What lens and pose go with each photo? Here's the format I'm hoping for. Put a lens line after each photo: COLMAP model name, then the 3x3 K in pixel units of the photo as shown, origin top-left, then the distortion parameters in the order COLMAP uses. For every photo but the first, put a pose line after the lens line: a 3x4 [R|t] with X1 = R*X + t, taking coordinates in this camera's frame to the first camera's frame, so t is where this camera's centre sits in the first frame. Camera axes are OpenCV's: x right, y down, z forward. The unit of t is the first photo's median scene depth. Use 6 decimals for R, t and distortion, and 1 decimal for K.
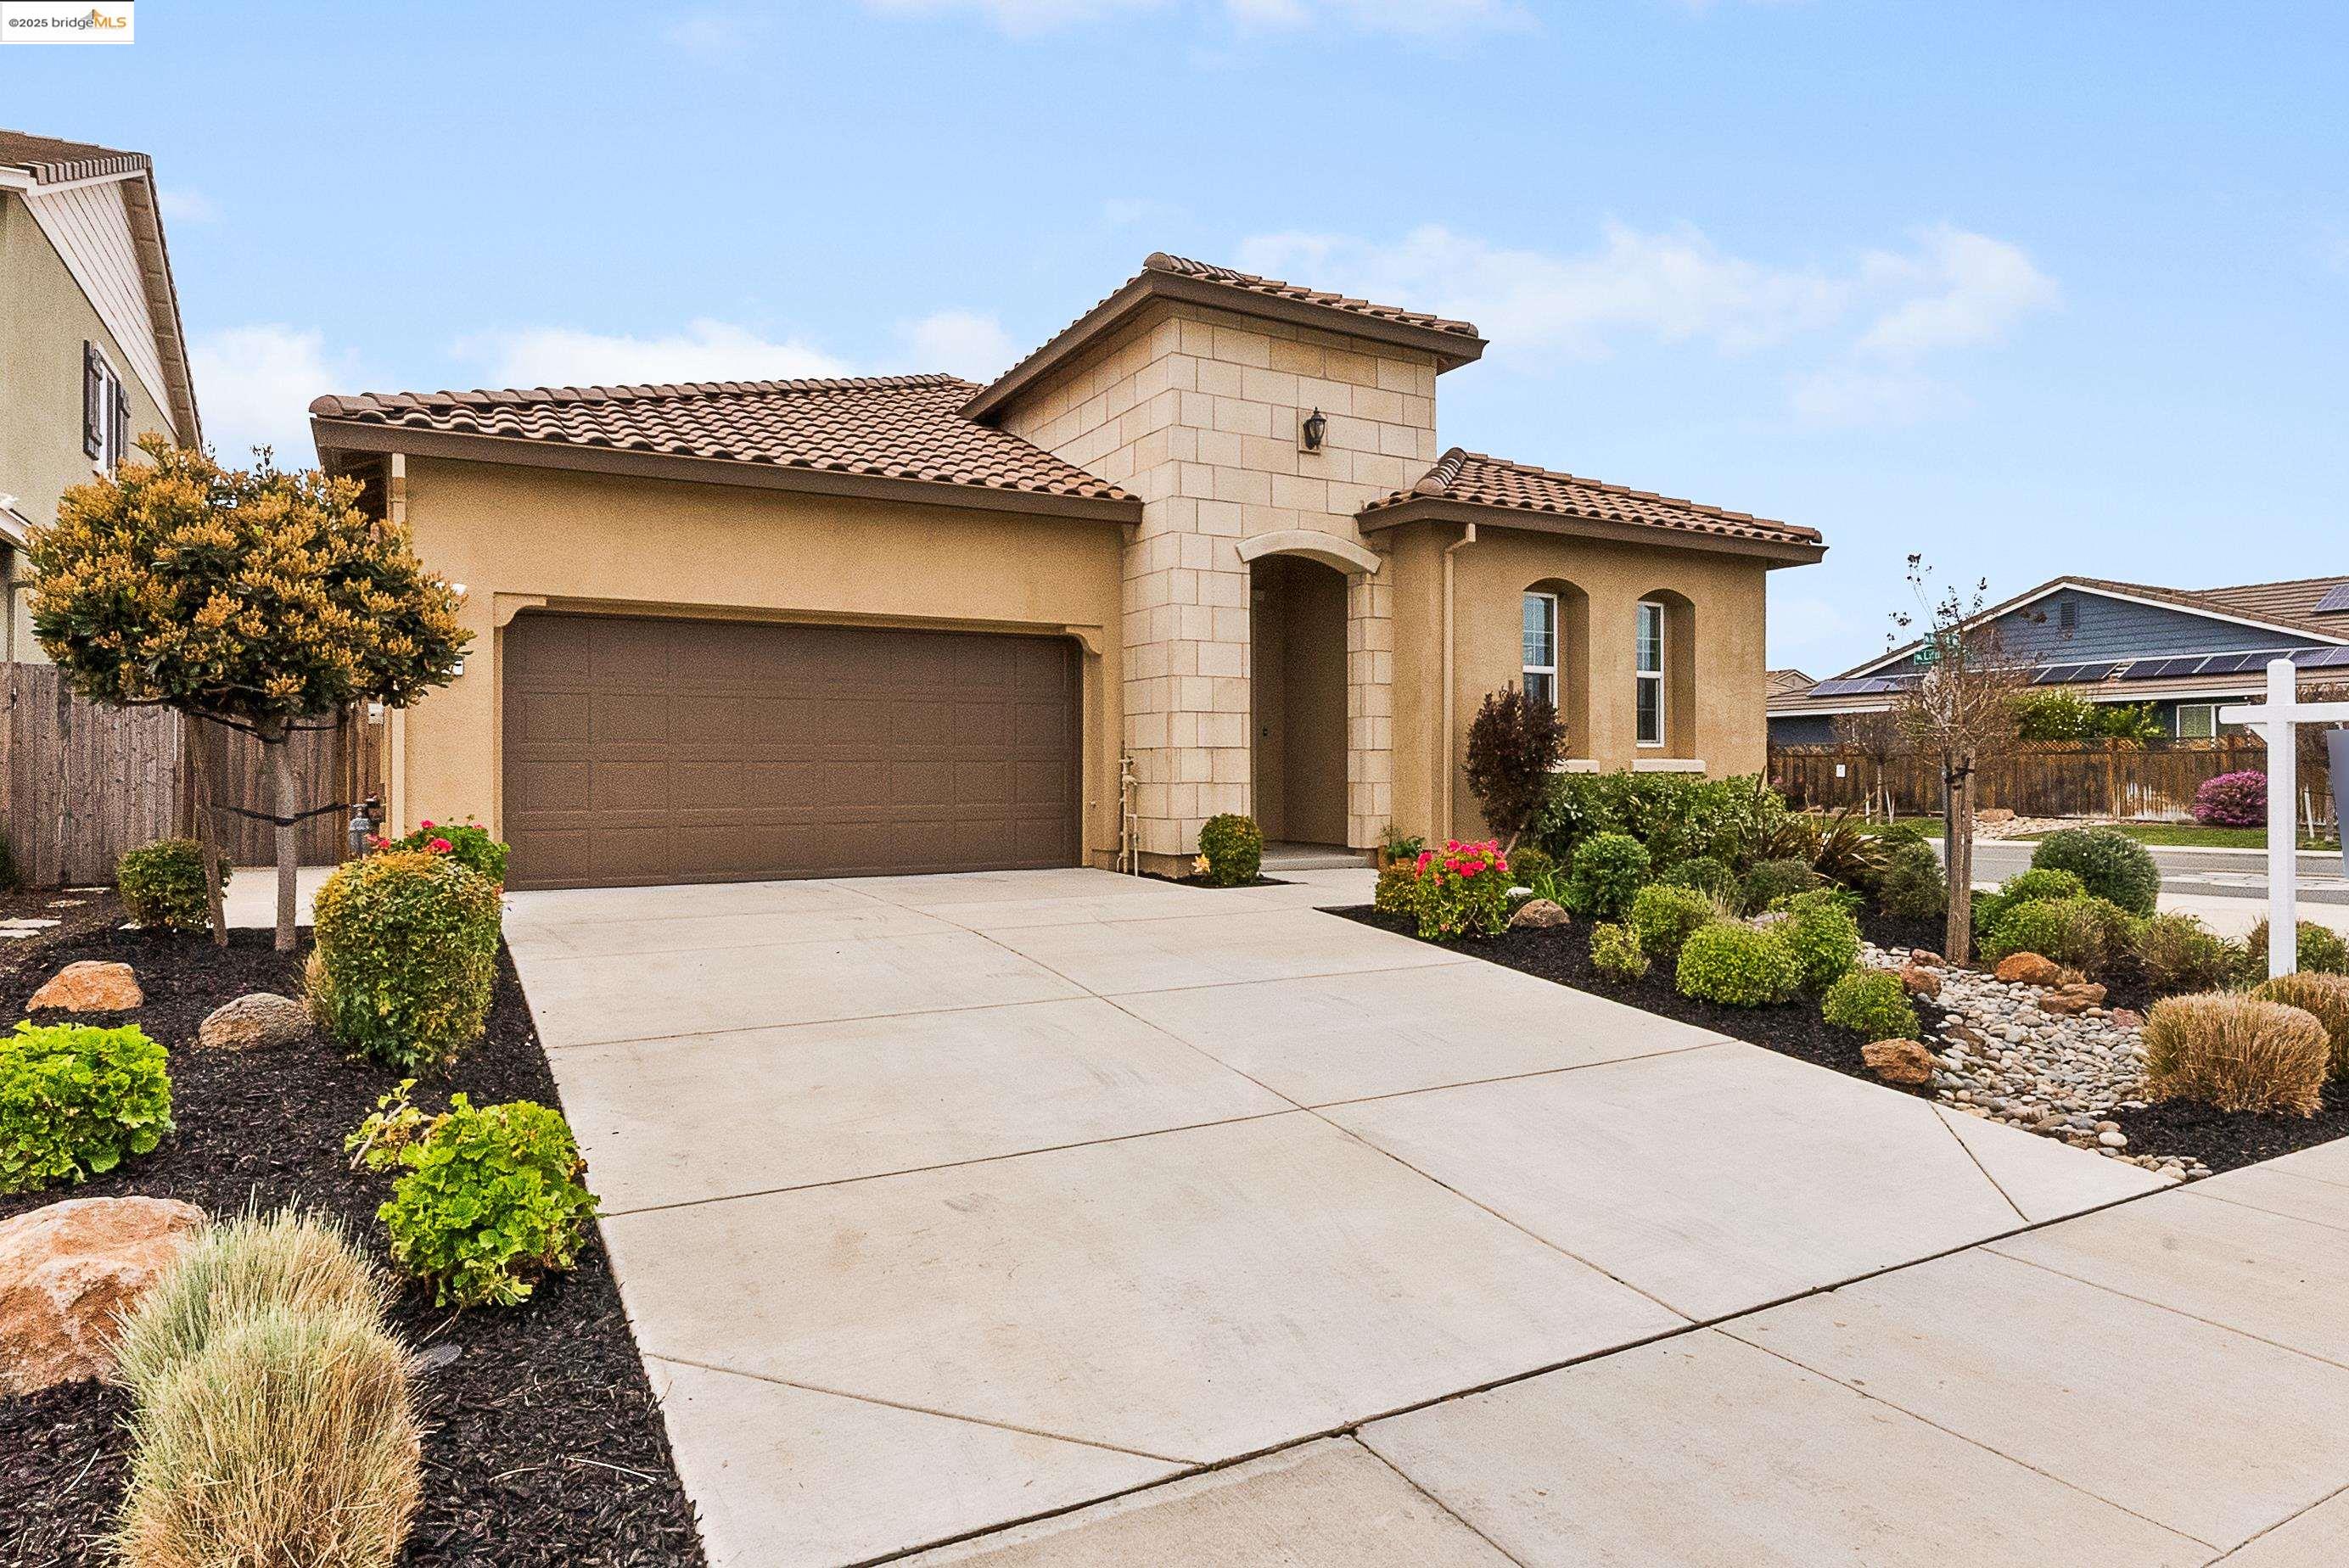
lens RADIAL K [[1335.6, 0, 1175.8], [0, 1335.6, 777.3], [0, 0, 1]] dist [0.004309, 0.000694]
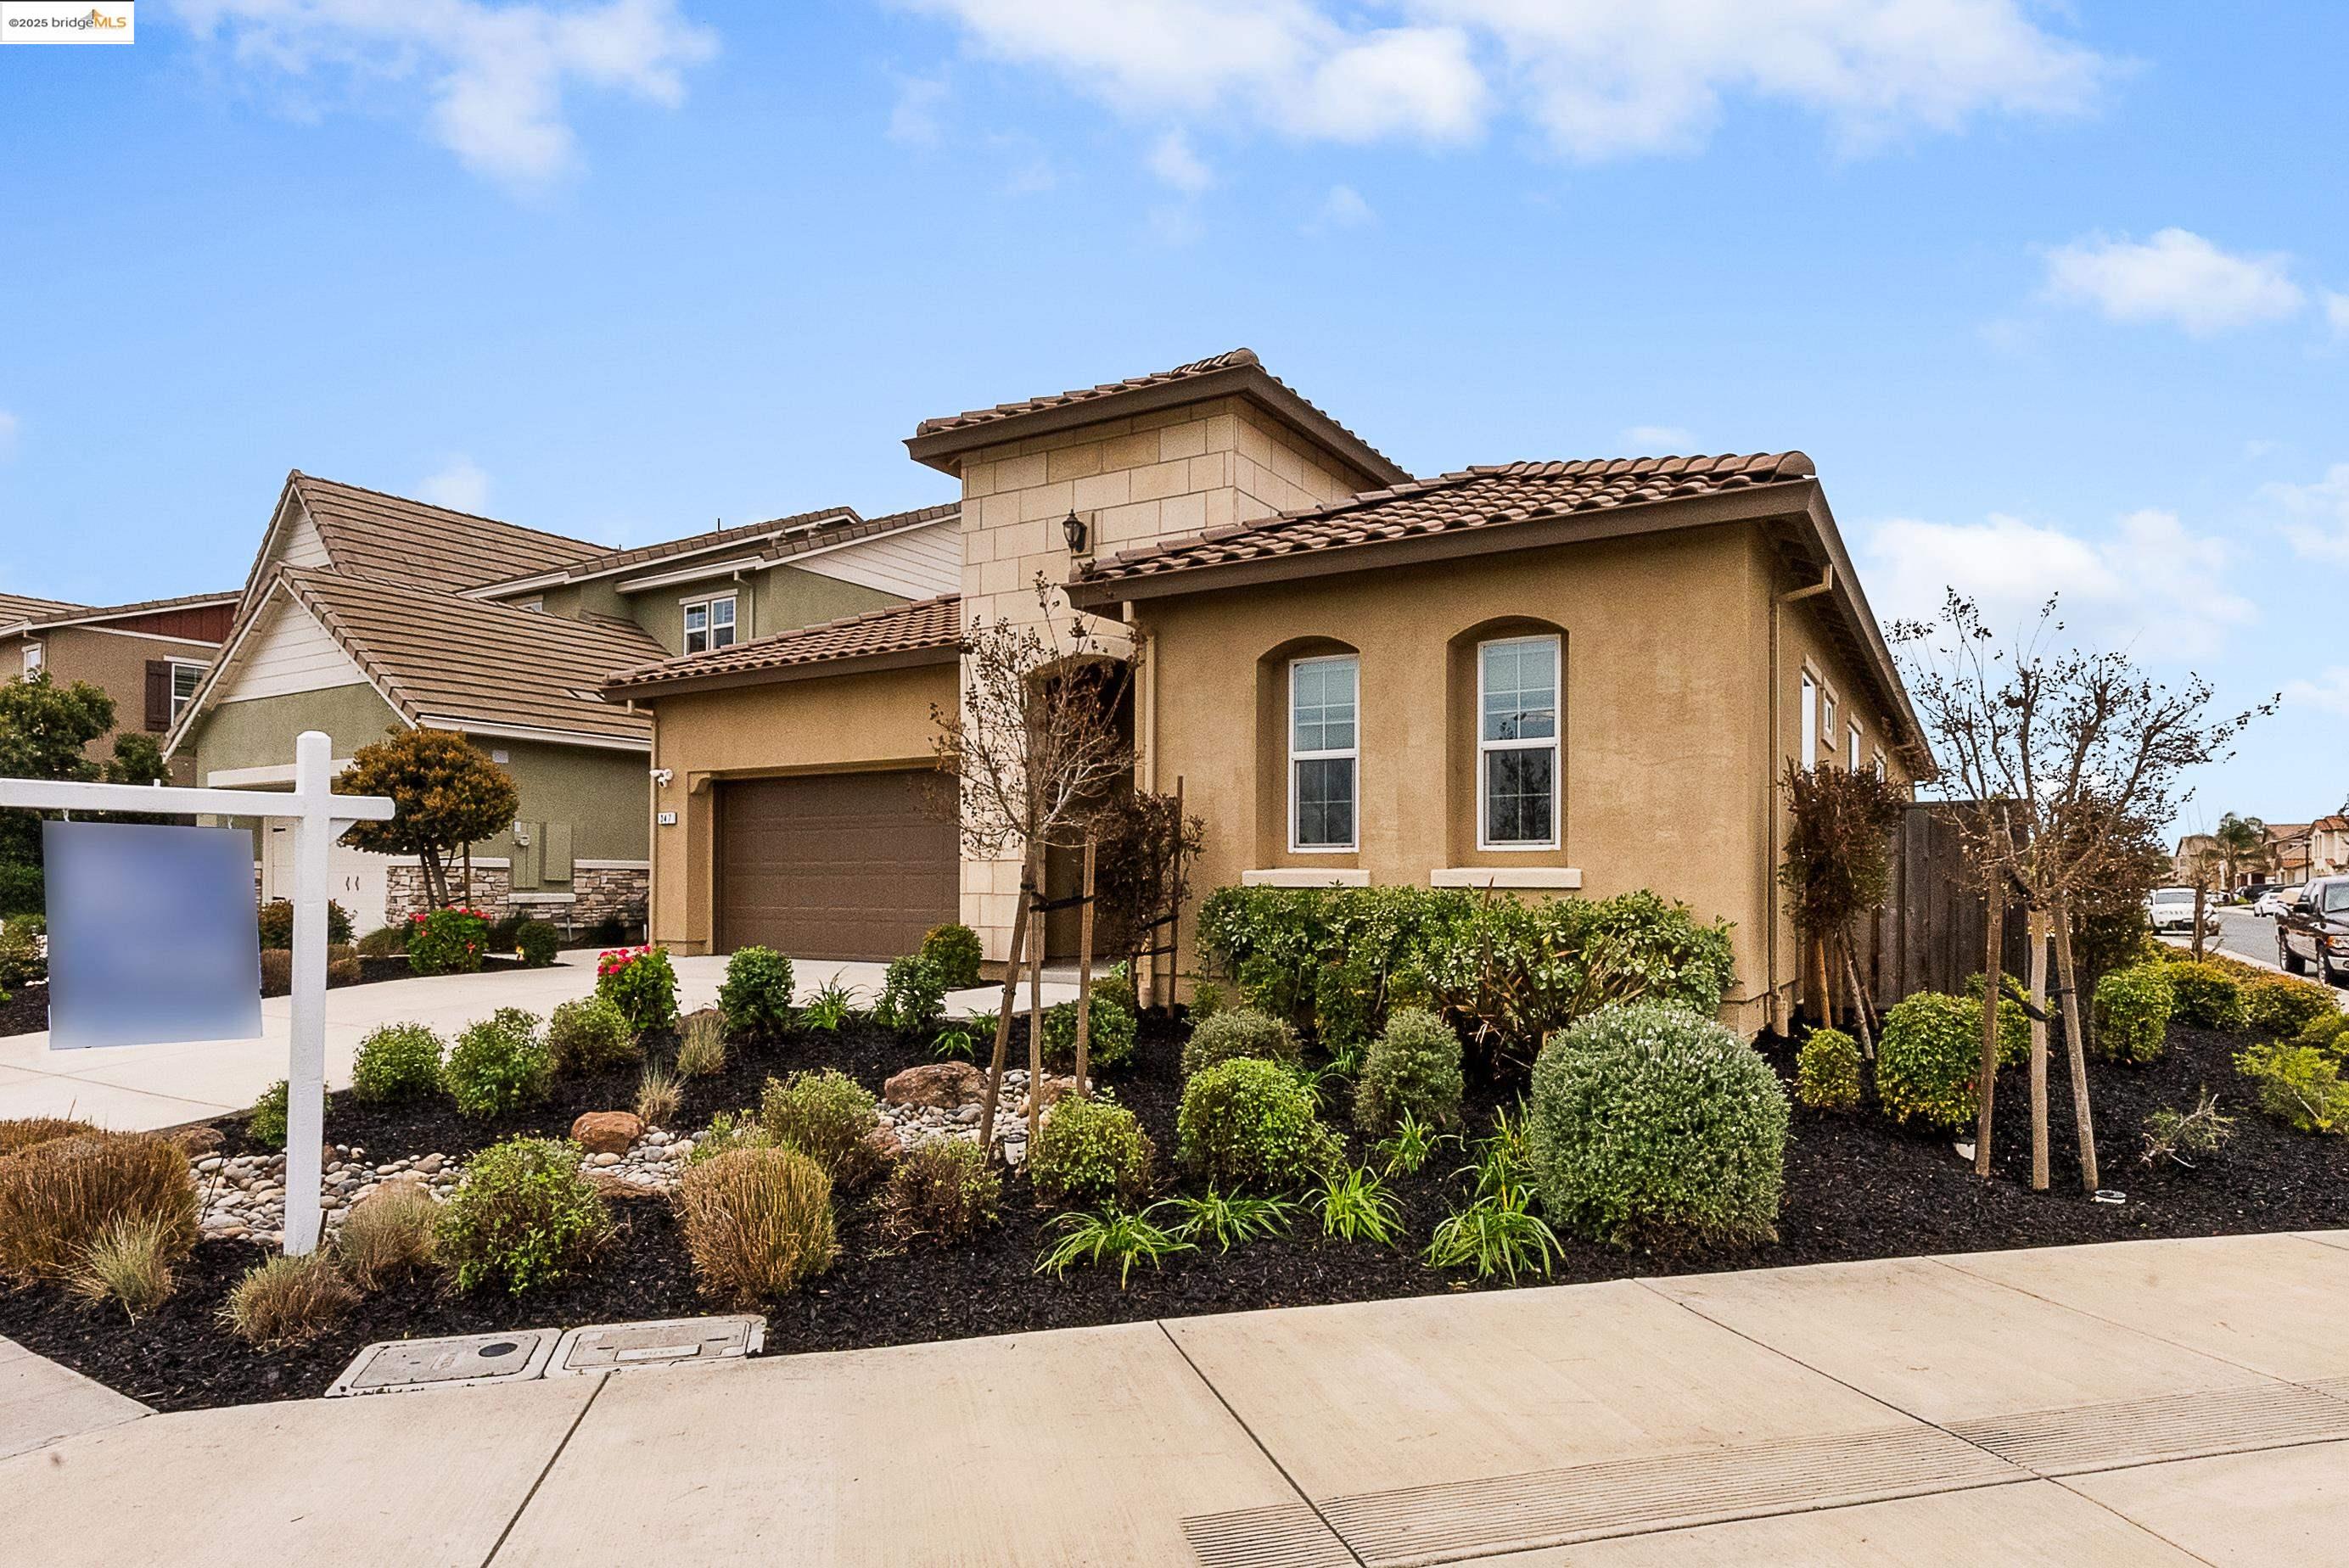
lens RADIAL K [[1296.4, 0, 1177.9], [0, 1296.4, 872.3], [0, 0, 1]] dist [-0.000964, -0.000220]
pose [[0.491868, -0.000375, -0.870670, 0.950446], [-0.005149, 0.999981, -0.003339, -0.009110], [0.870654, 0.006126, 0.491857, 0.592095]]
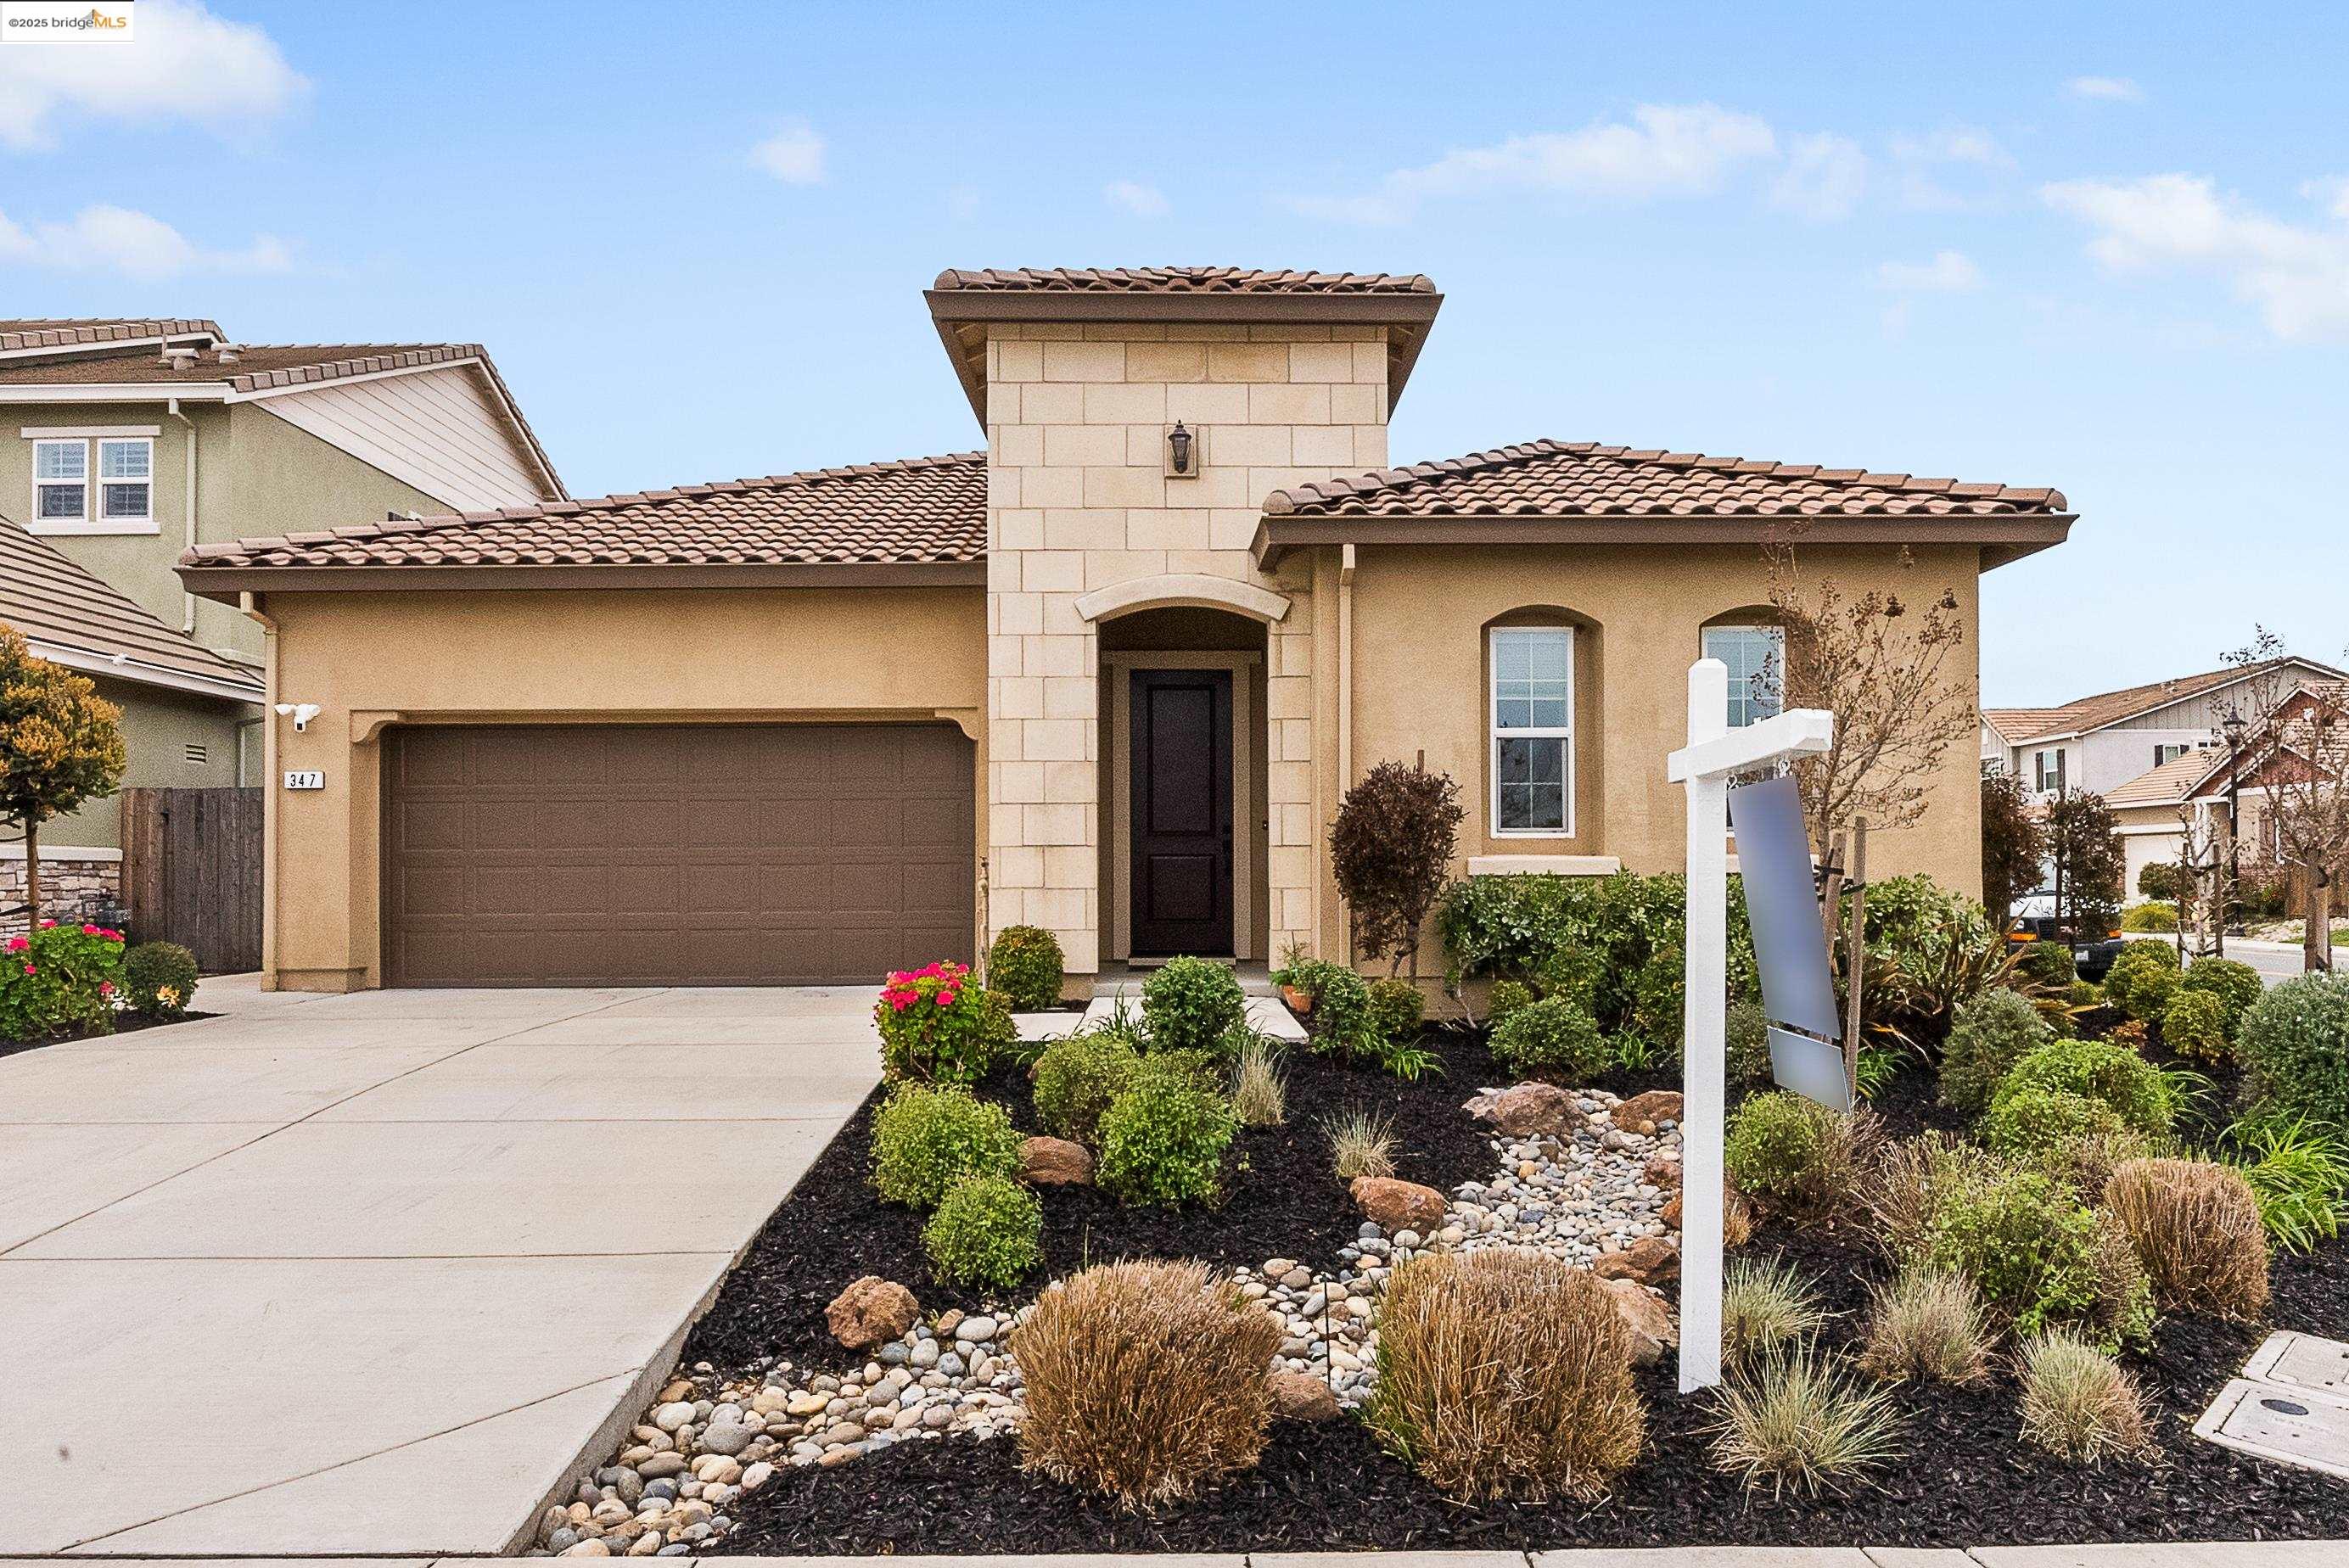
lens RADIAL K [[1495.1, 0, 1163.6], [0, 1495.1, 875.3], [0, 0, 1]] dist [0.000652, -0.000495]
pose [[0.880774, -0.002141, -0.473533, 0.511924], [0.000716, 0.999995, -0.003191, -0.000647], [0.473537, 0.002471, 0.880770, 0.201468]]
